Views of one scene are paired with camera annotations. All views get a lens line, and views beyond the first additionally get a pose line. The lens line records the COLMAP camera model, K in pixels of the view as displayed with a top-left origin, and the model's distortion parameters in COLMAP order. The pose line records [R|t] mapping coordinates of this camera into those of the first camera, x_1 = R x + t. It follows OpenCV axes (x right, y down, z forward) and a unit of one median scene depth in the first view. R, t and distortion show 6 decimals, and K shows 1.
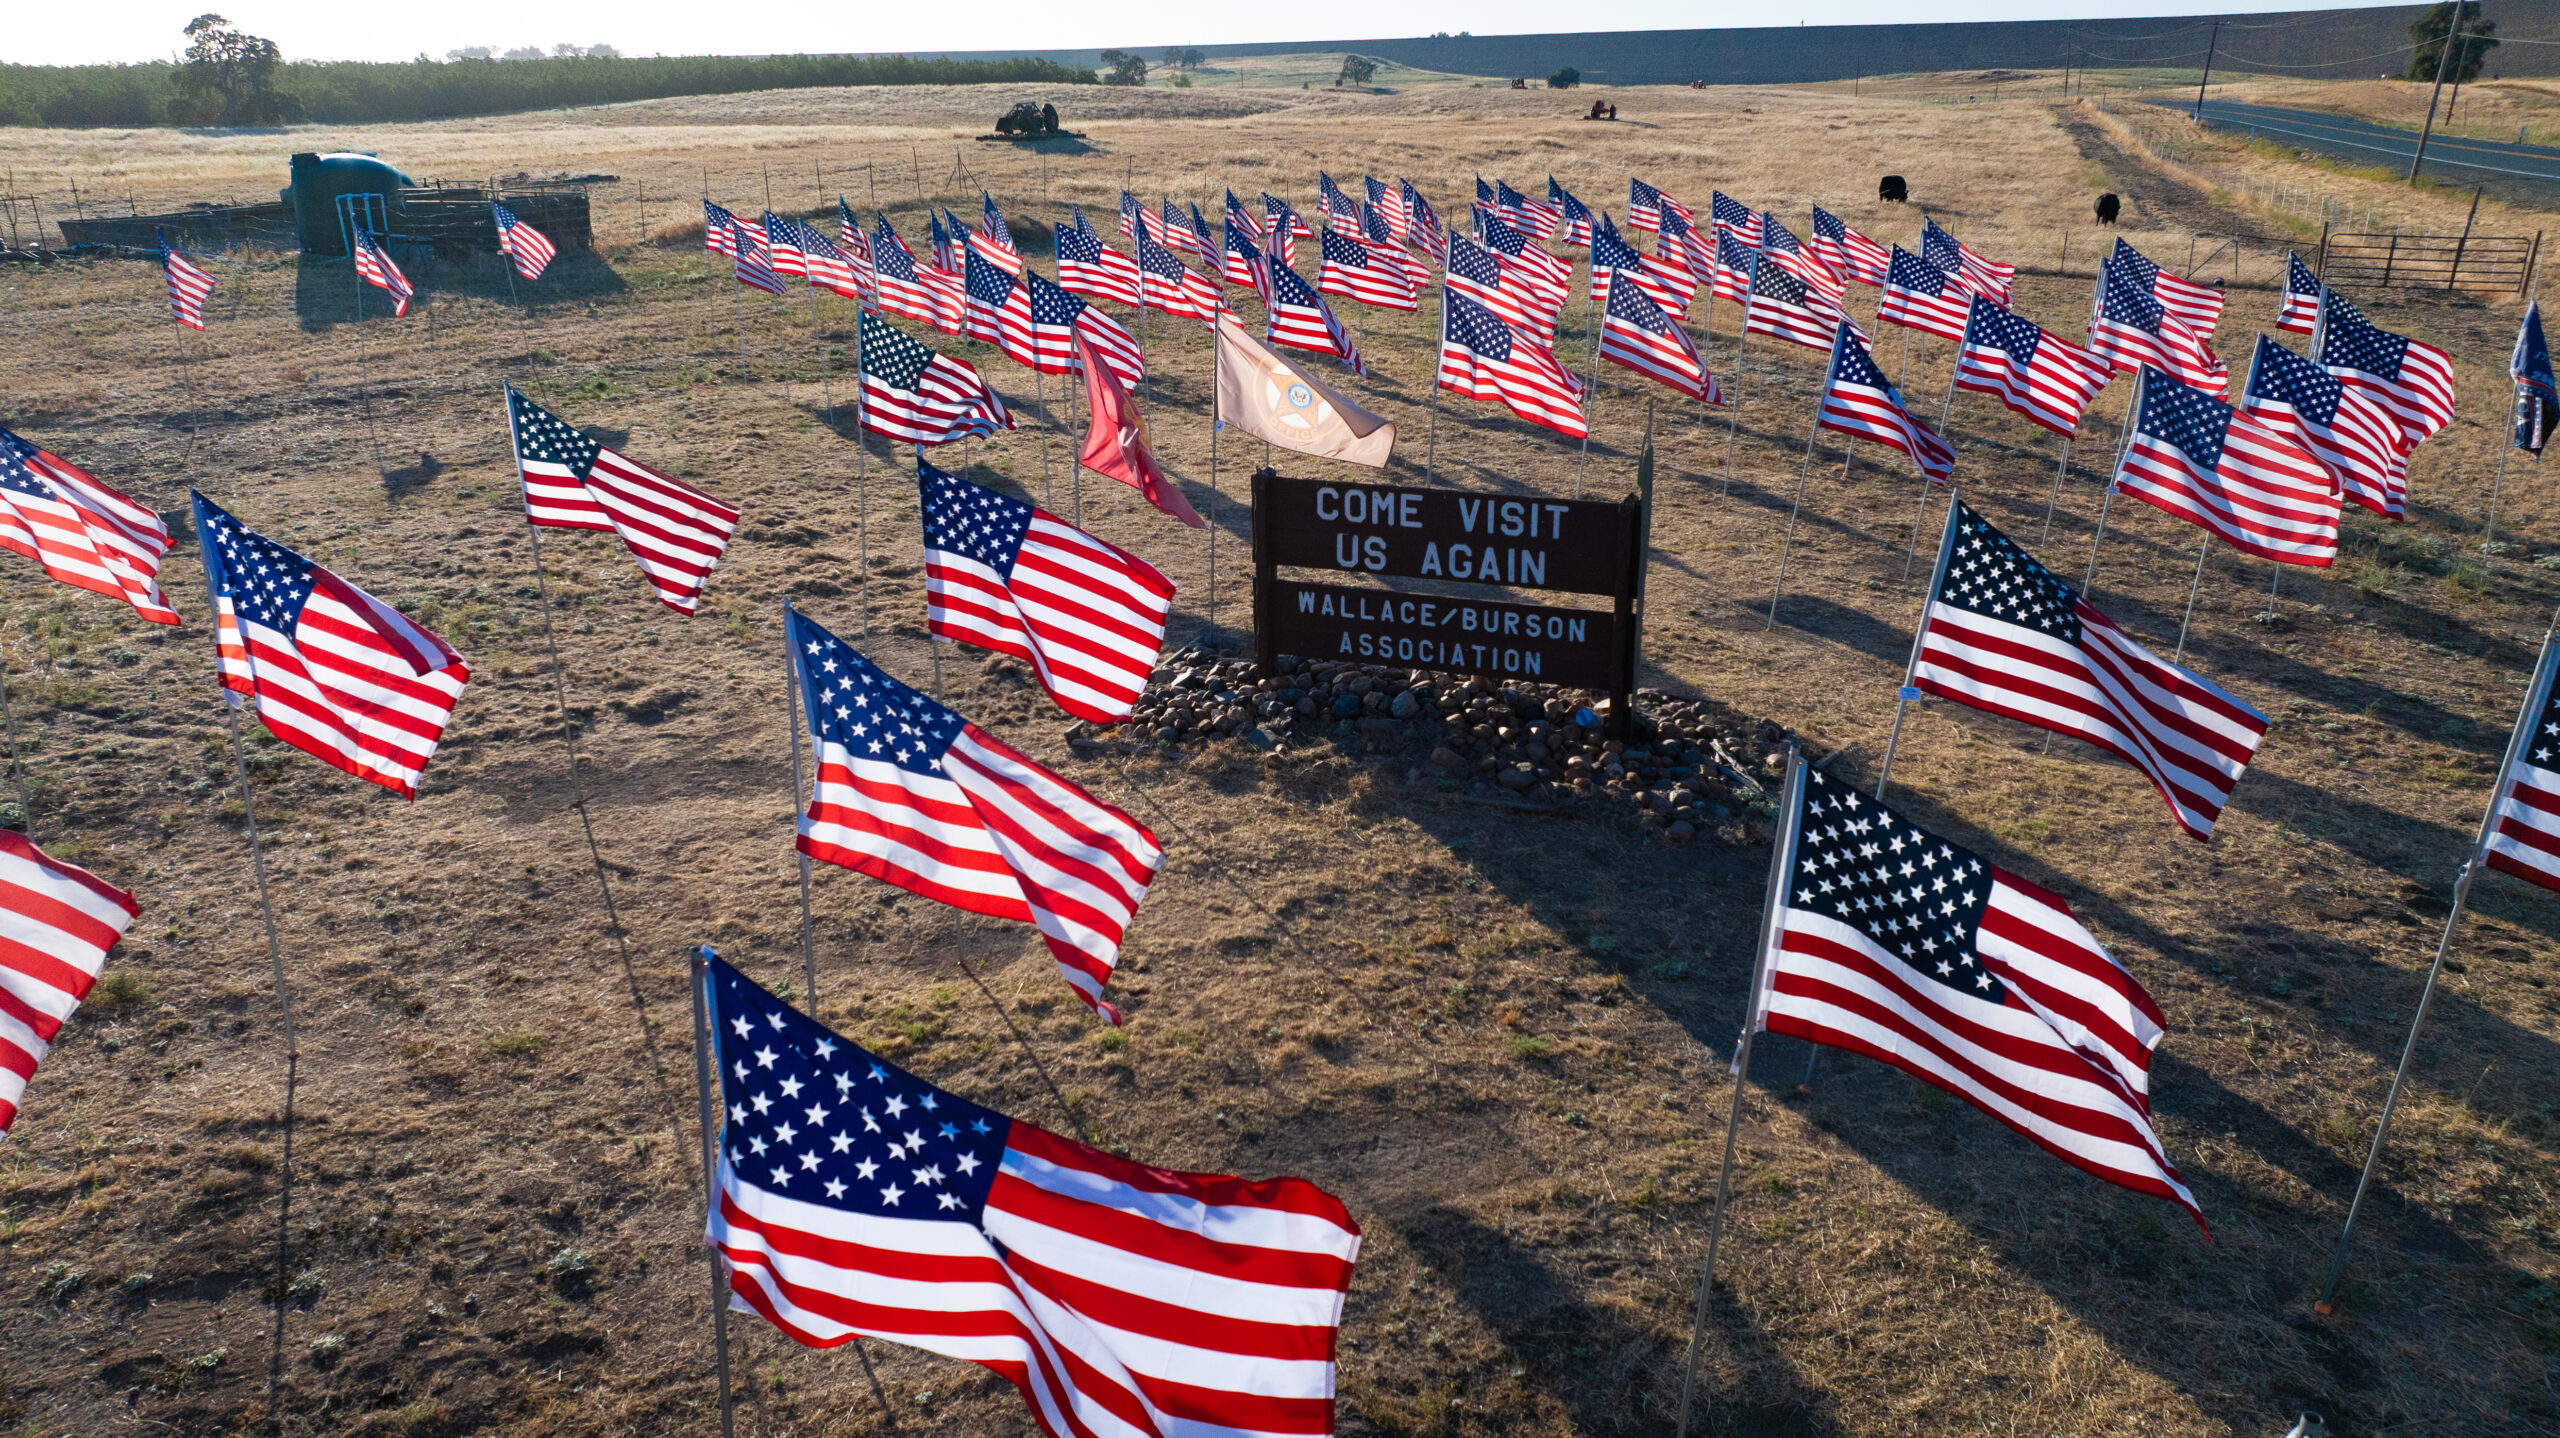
lens RADIAL K [[1798.9, 0, 1277.3], [0, 1798.9, 712.3], [0, 0, 1]] dist [-0.039123, 0.040416]
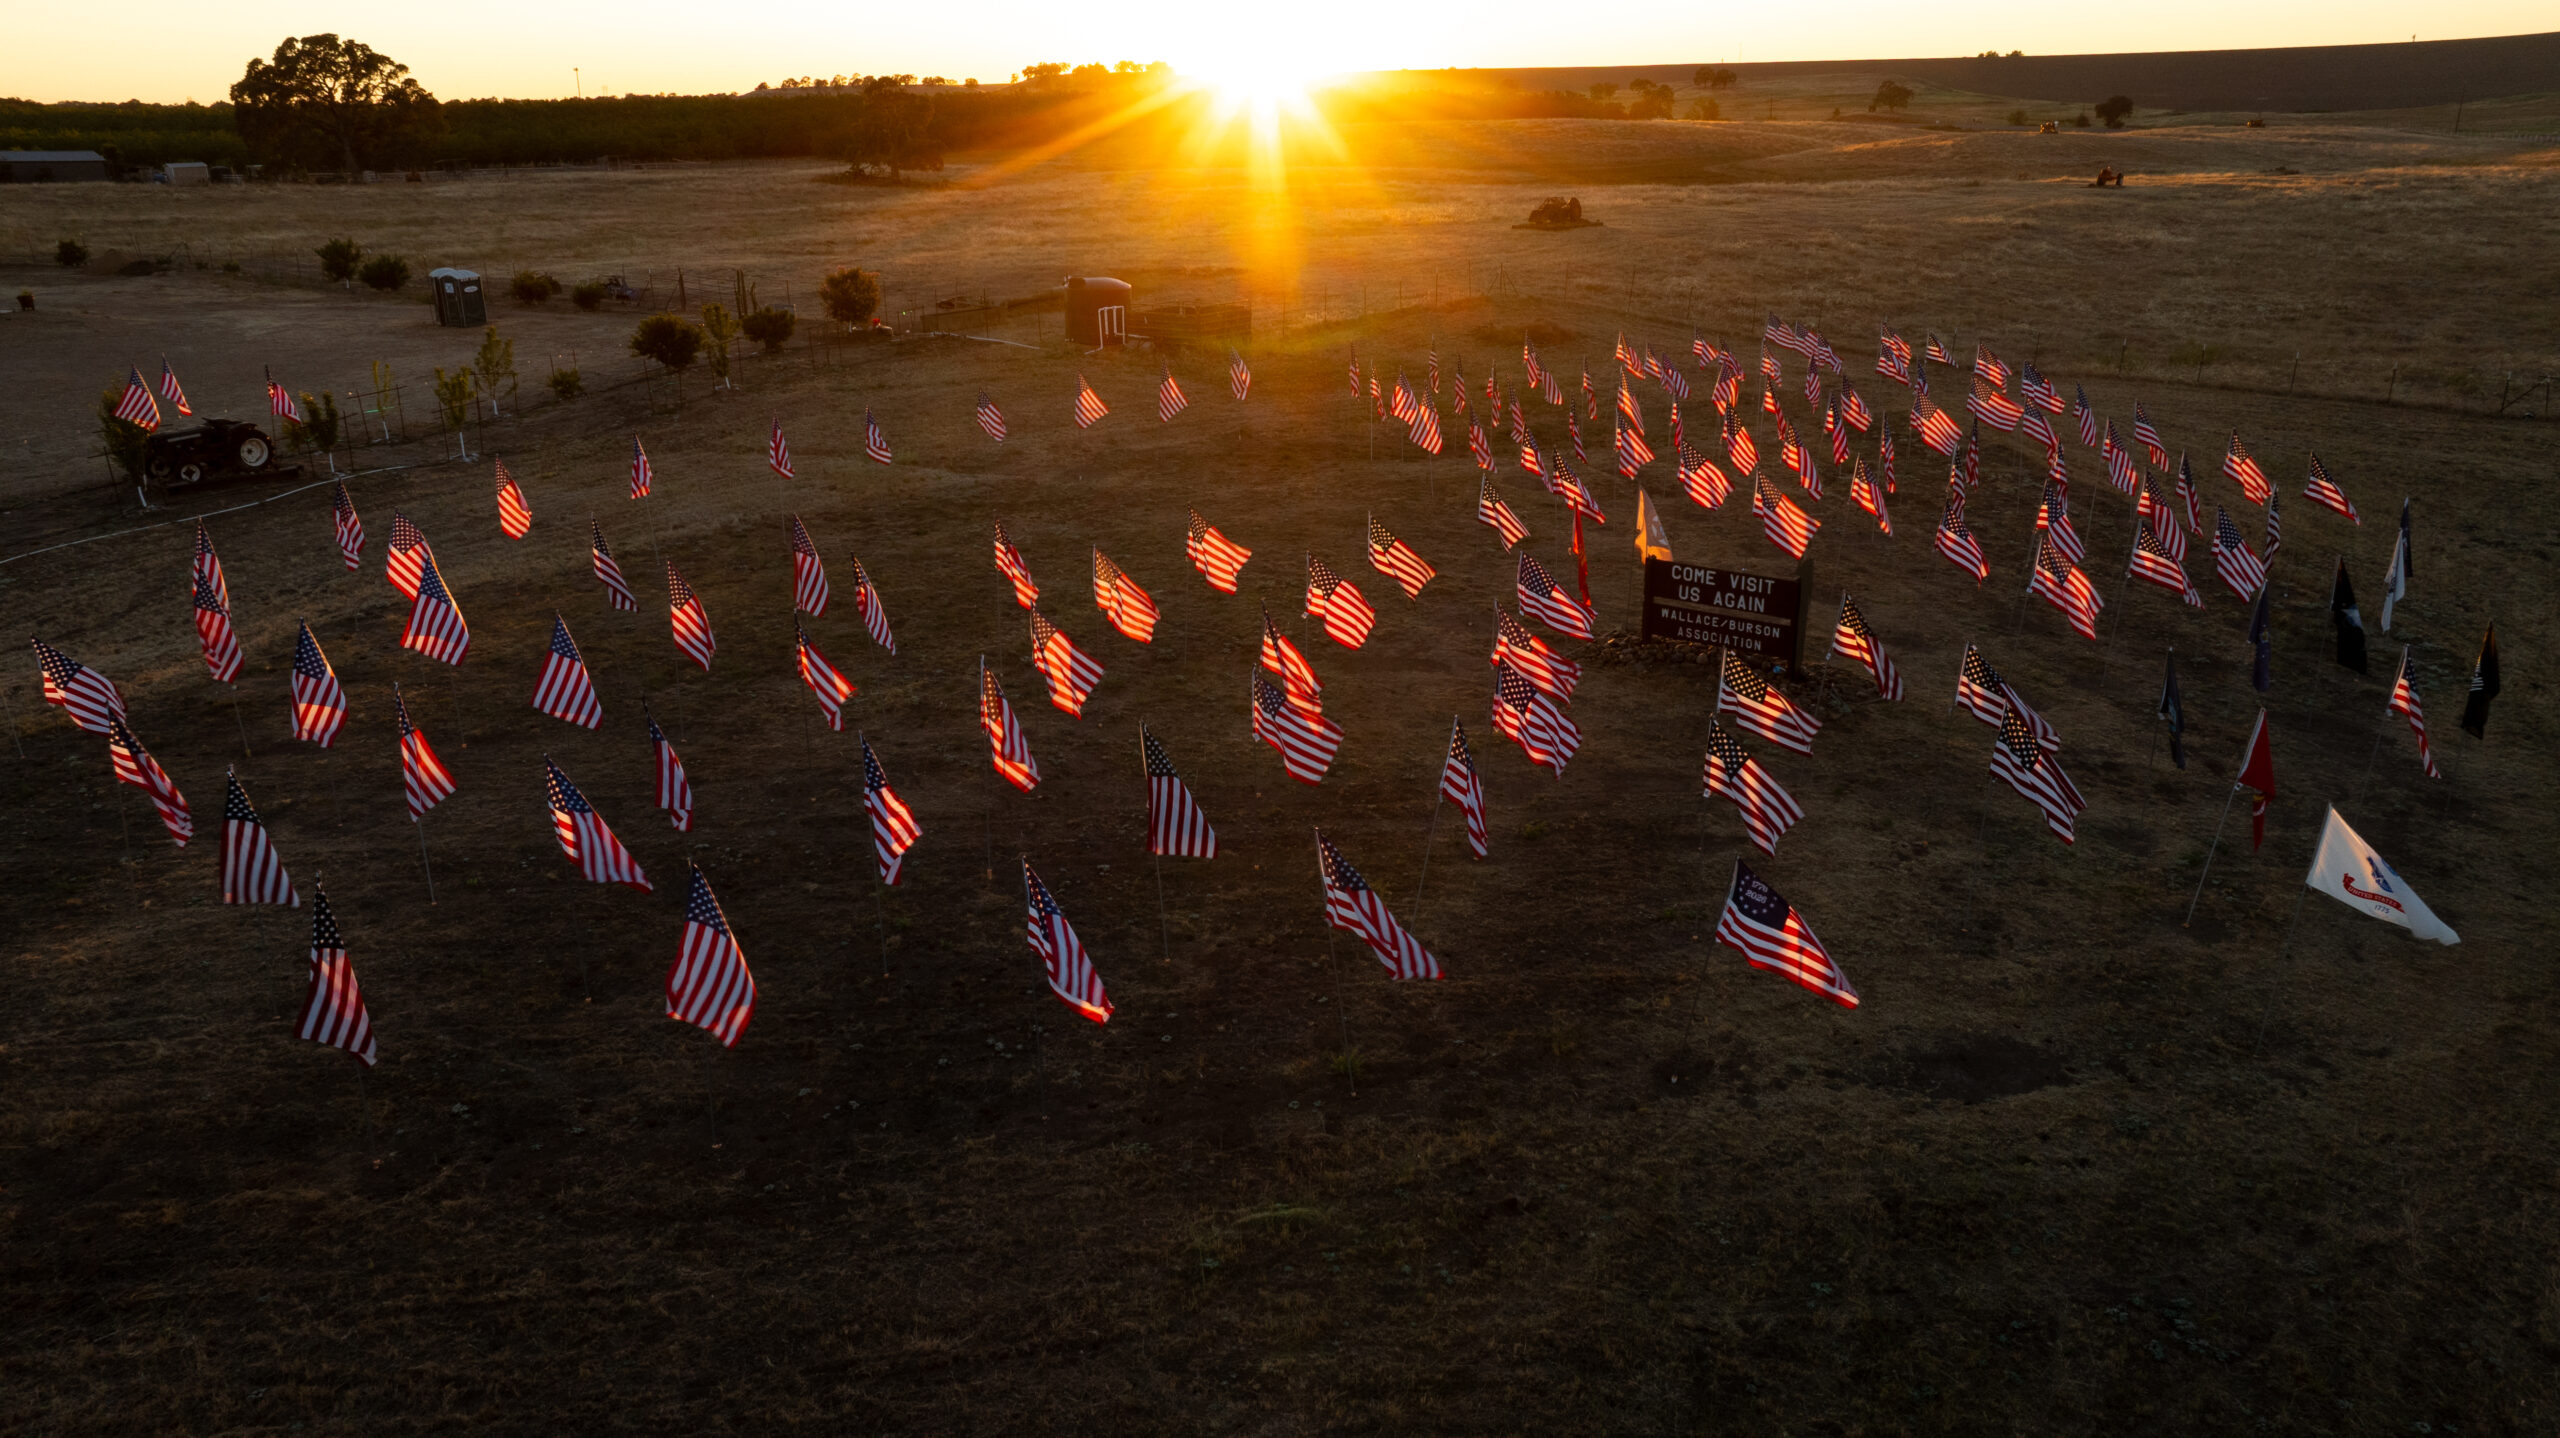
lens RADIAL K [[1794.5, 0, 1276.9], [0, 1794.5, 718.8], [0, 0, 1]] dist [-0.022709, -0.000660]
pose [[0.961968, 0.088253, -0.258512, 0.034639], [-0.088675, 0.996010, 0.010050, 0.023212], [0.258367, 0.013255, 0.965956, -0.330259]]
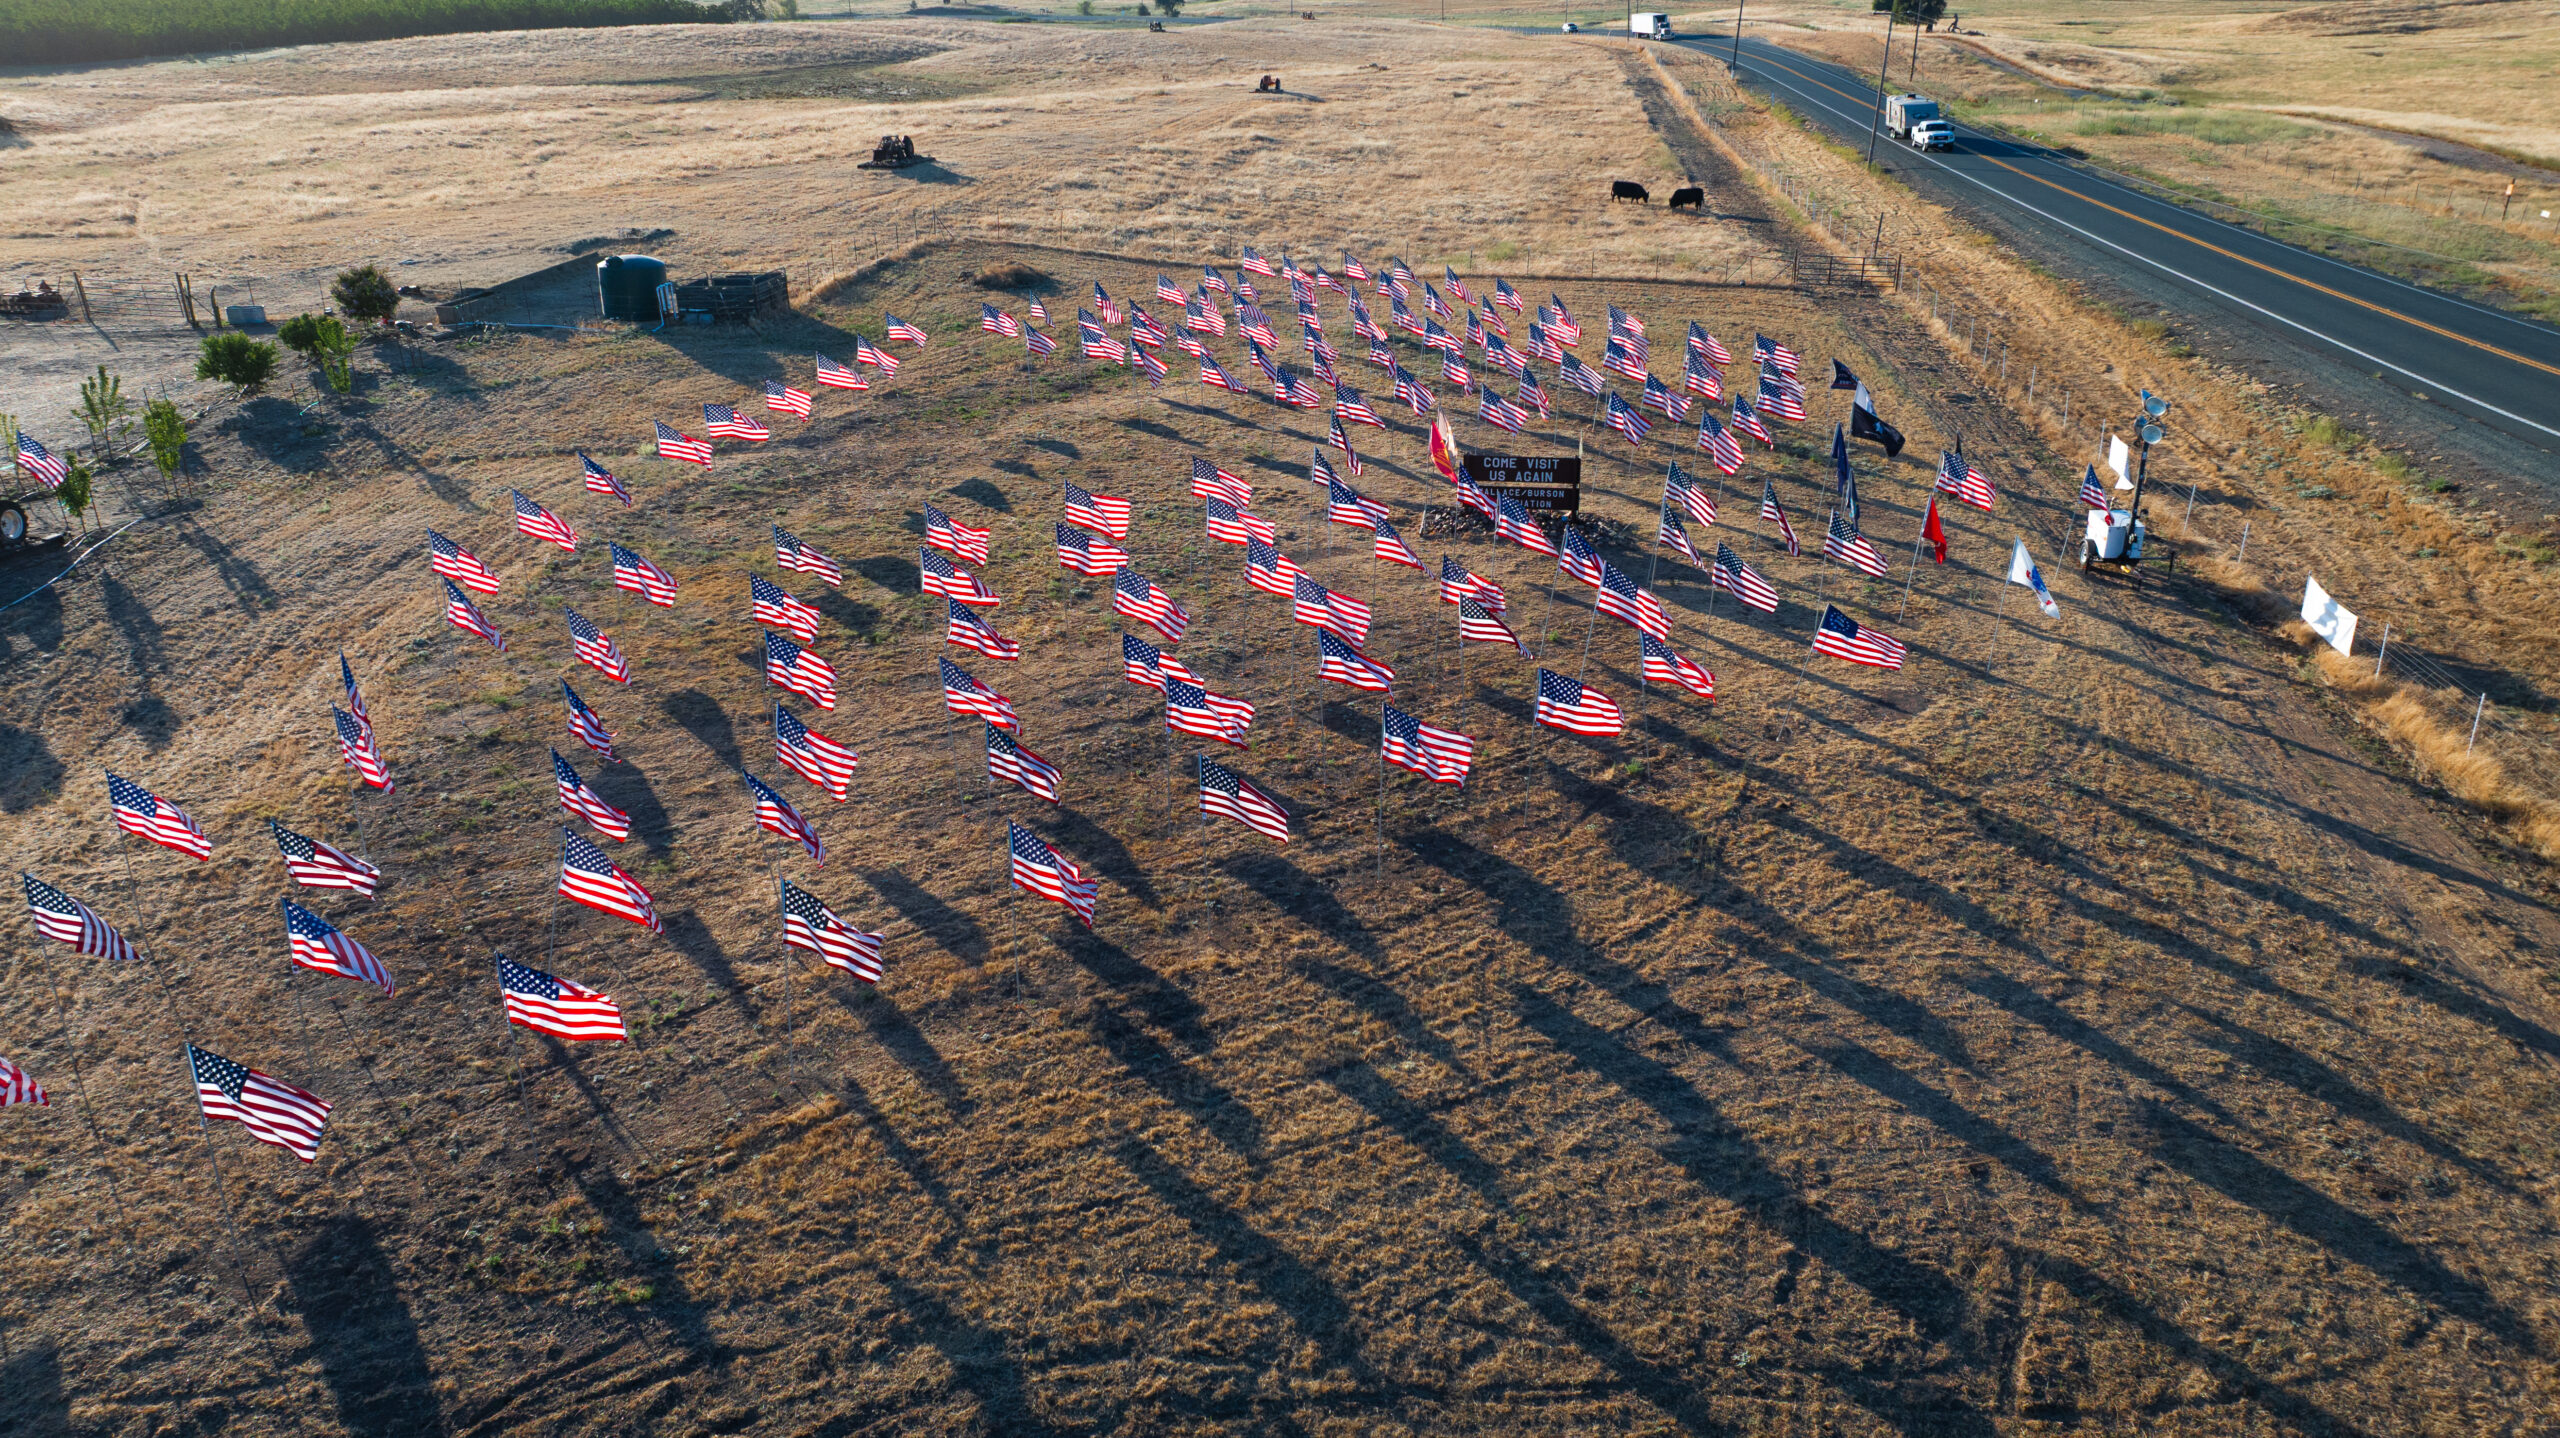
lens RADIAL K [[1796.1, 0, 1275.6], [0, 1796.1, 715.6], [0, 0, 1]] dist [-0.027293, 0.011861]
pose [[0.975908, -0.088019, 0.199639, -0.256728], [0.076964, 0.995074, 0.062490, 0.028481], [-0.204156, -0.045619, 0.977875, -0.539964]]
